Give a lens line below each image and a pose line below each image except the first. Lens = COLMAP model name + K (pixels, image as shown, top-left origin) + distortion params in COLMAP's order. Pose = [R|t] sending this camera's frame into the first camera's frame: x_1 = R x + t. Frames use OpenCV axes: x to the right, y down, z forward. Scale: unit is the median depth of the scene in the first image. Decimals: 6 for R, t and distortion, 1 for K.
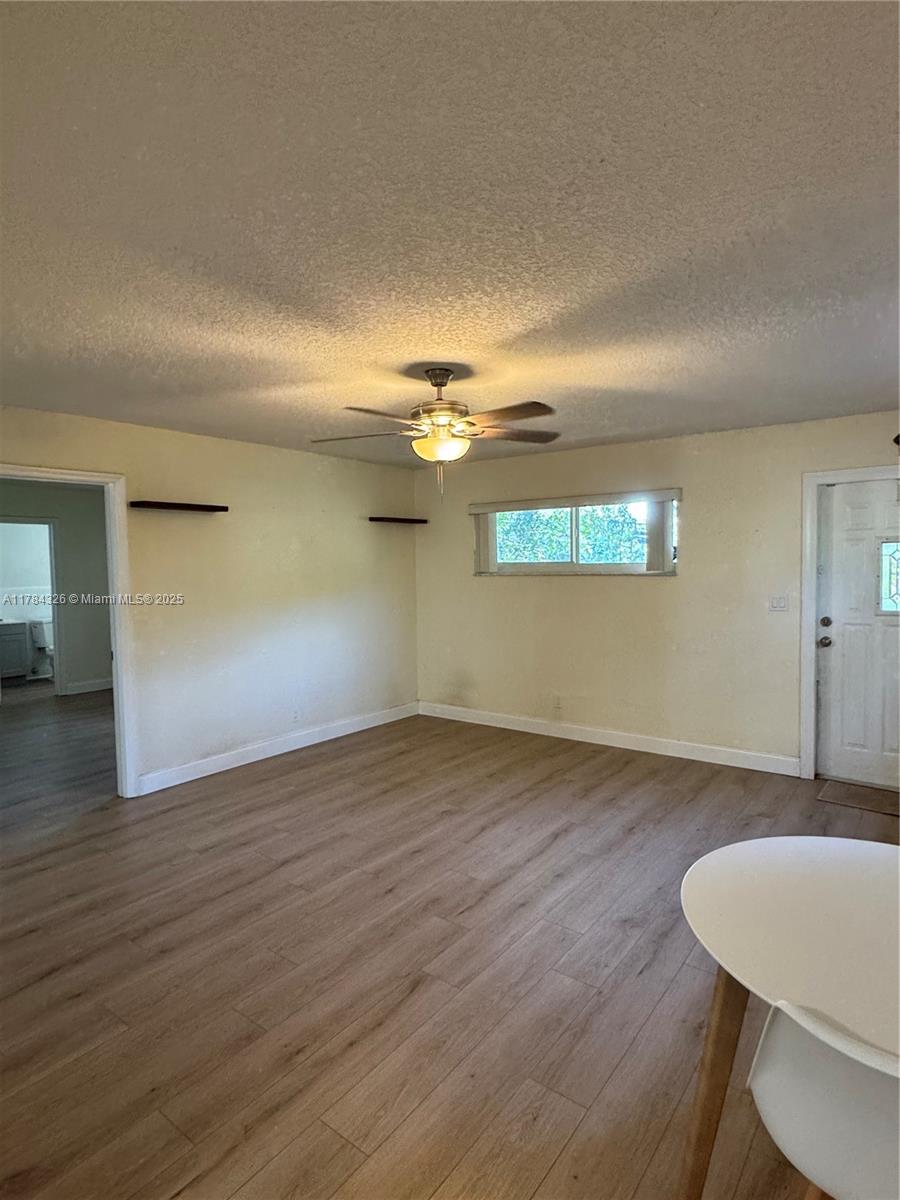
lens RADIAL K [[653.6, 0, 450.0], [0, 653.6, 600.0], [0, 0, 1]] dist [-0.000129, 0.000148]
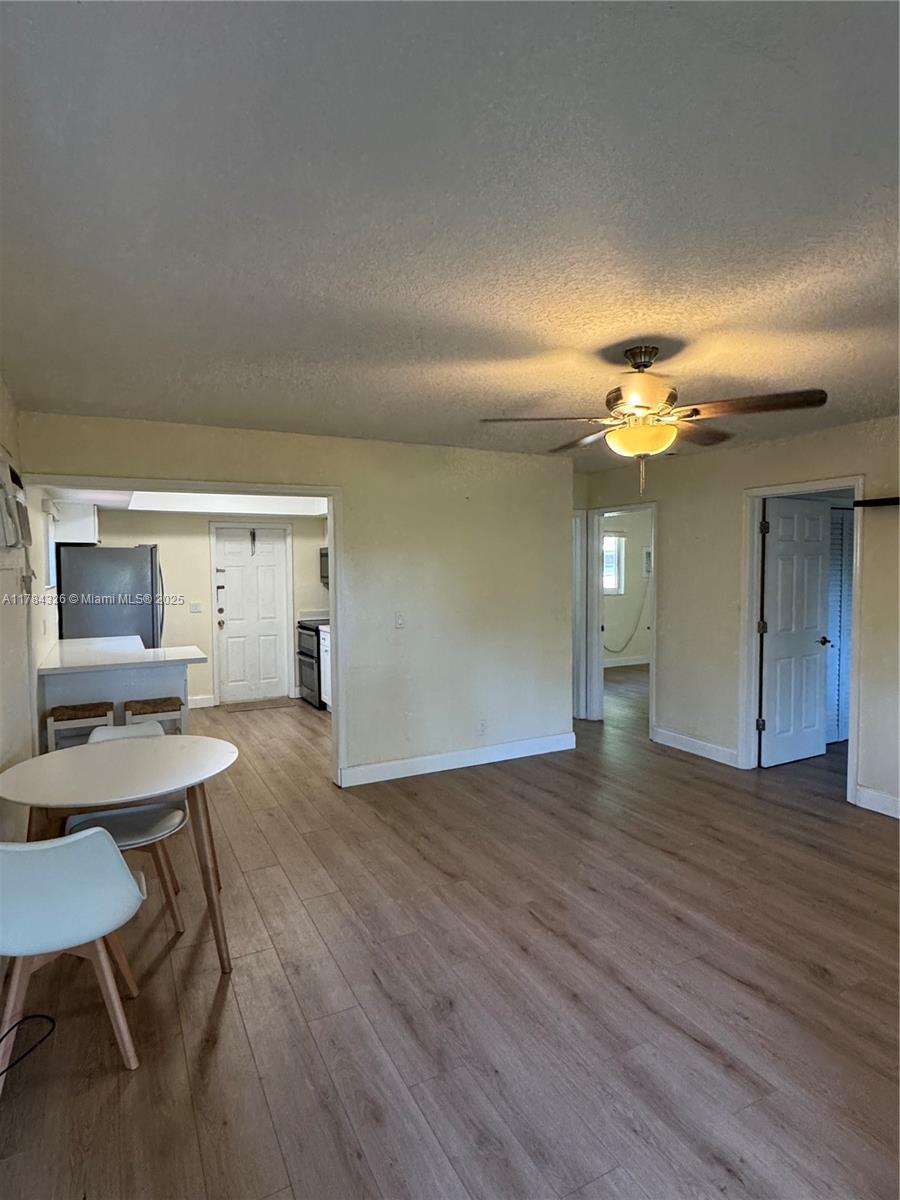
lens RADIAL K [[653.6, 0, 450.0], [0, 653.6, 600.0], [0, 0, 1]] dist [-0.000129, 0.000148]
pose [[-0.430884, 0.064705, -0.900084, 0.869043], [-0.037692, 0.995265, 0.089591, -0.092172], [0.901620, 0.072530, -0.426405, 1.152092]]
